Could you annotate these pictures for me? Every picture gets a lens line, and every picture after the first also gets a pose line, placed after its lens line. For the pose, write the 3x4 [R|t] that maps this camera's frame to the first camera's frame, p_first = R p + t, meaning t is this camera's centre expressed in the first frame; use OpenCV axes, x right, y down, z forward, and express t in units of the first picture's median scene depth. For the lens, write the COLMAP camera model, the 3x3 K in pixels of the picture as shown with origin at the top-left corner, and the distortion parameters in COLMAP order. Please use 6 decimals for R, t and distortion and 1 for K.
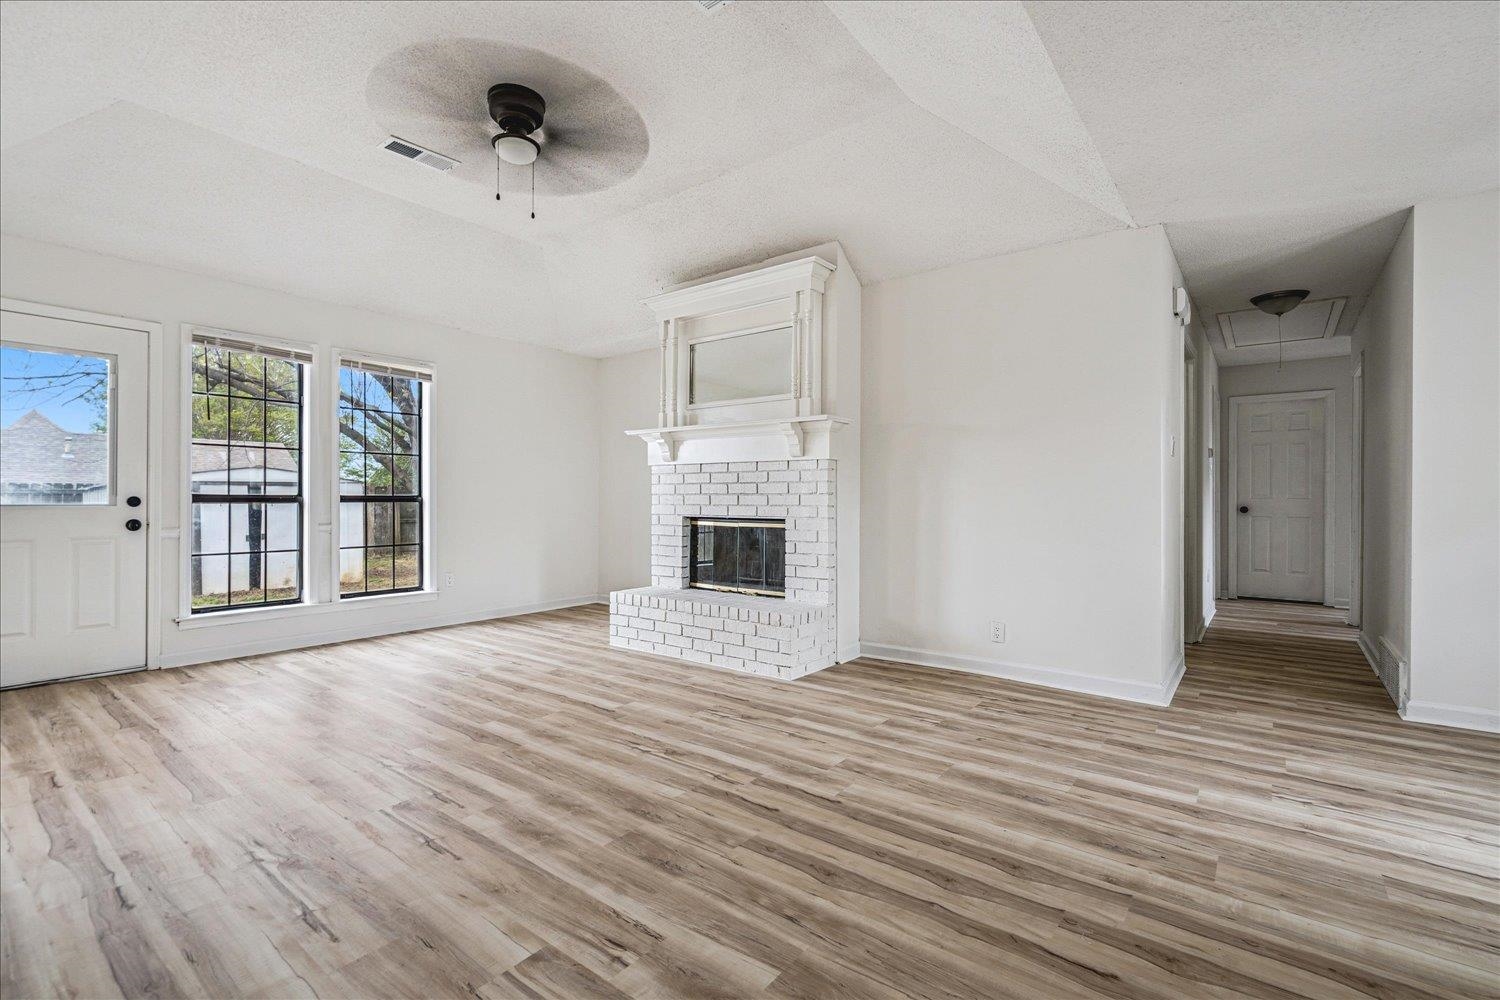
lens RADIAL K [[679.5, 0, 749.0], [0, 679.5, 503.0], [0, 0, 1]] dist [0.000065, 0.000901]
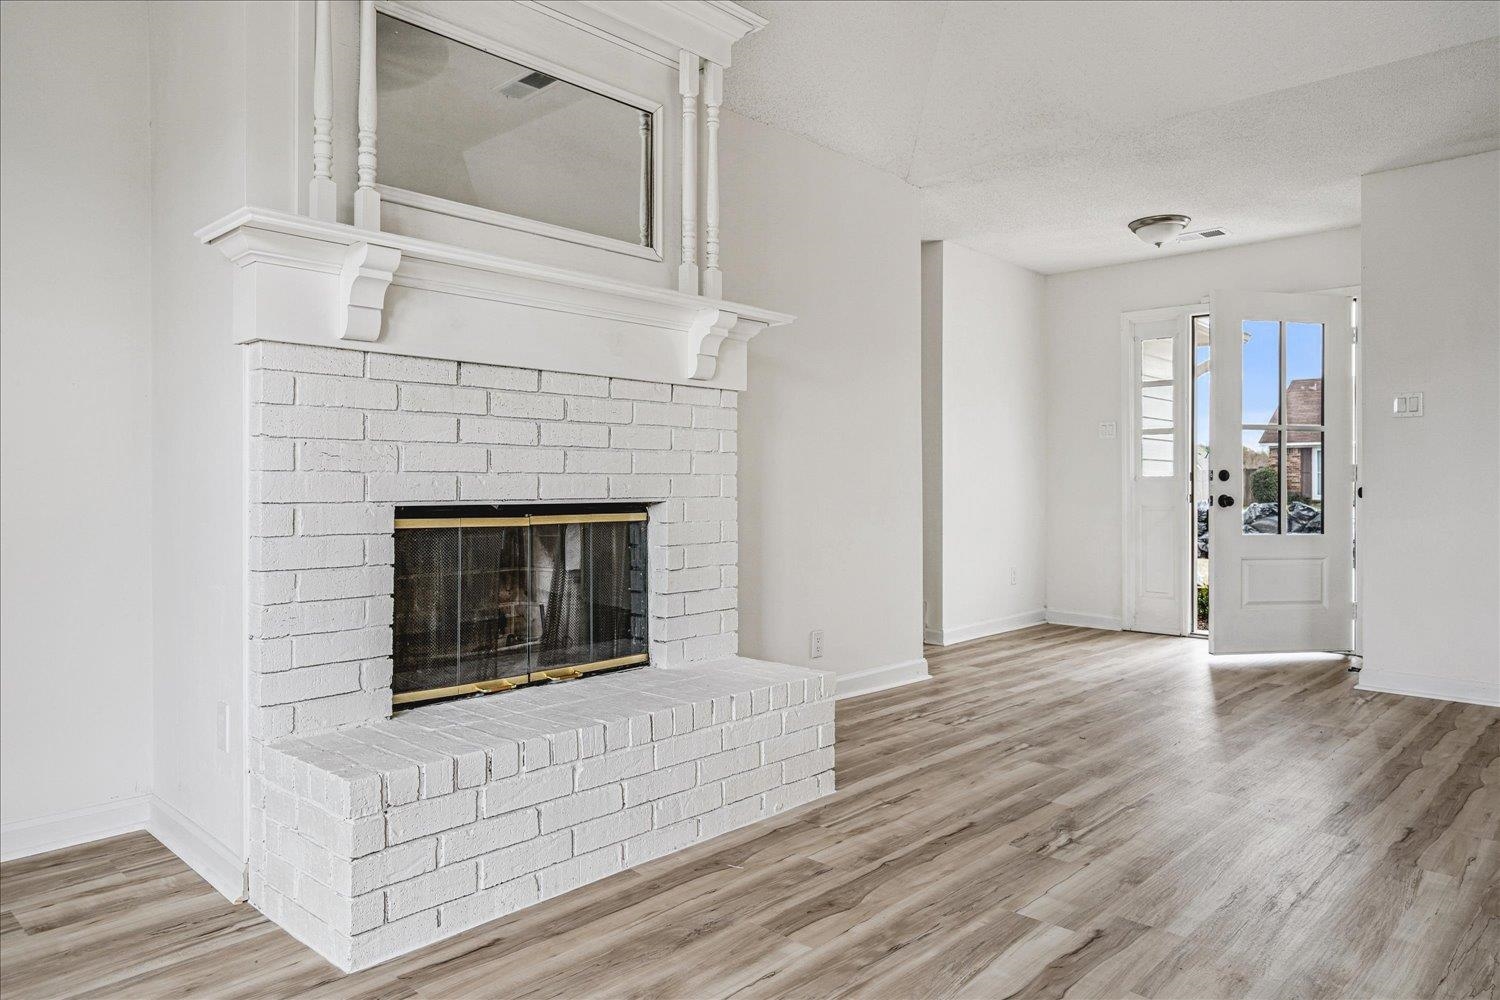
lens RADIAL K [[977.0, 0, 750.2], [0, 977.0, 494.6], [0, 0, 1]] dist [0.011093, 0.003734]
pose [[0.082671, -0.015149, 0.996462, -0.762467], [-0.002942, 0.999876, 0.015445, 0.008968], [-0.996573, -0.004209, 0.082617, 1.047285]]
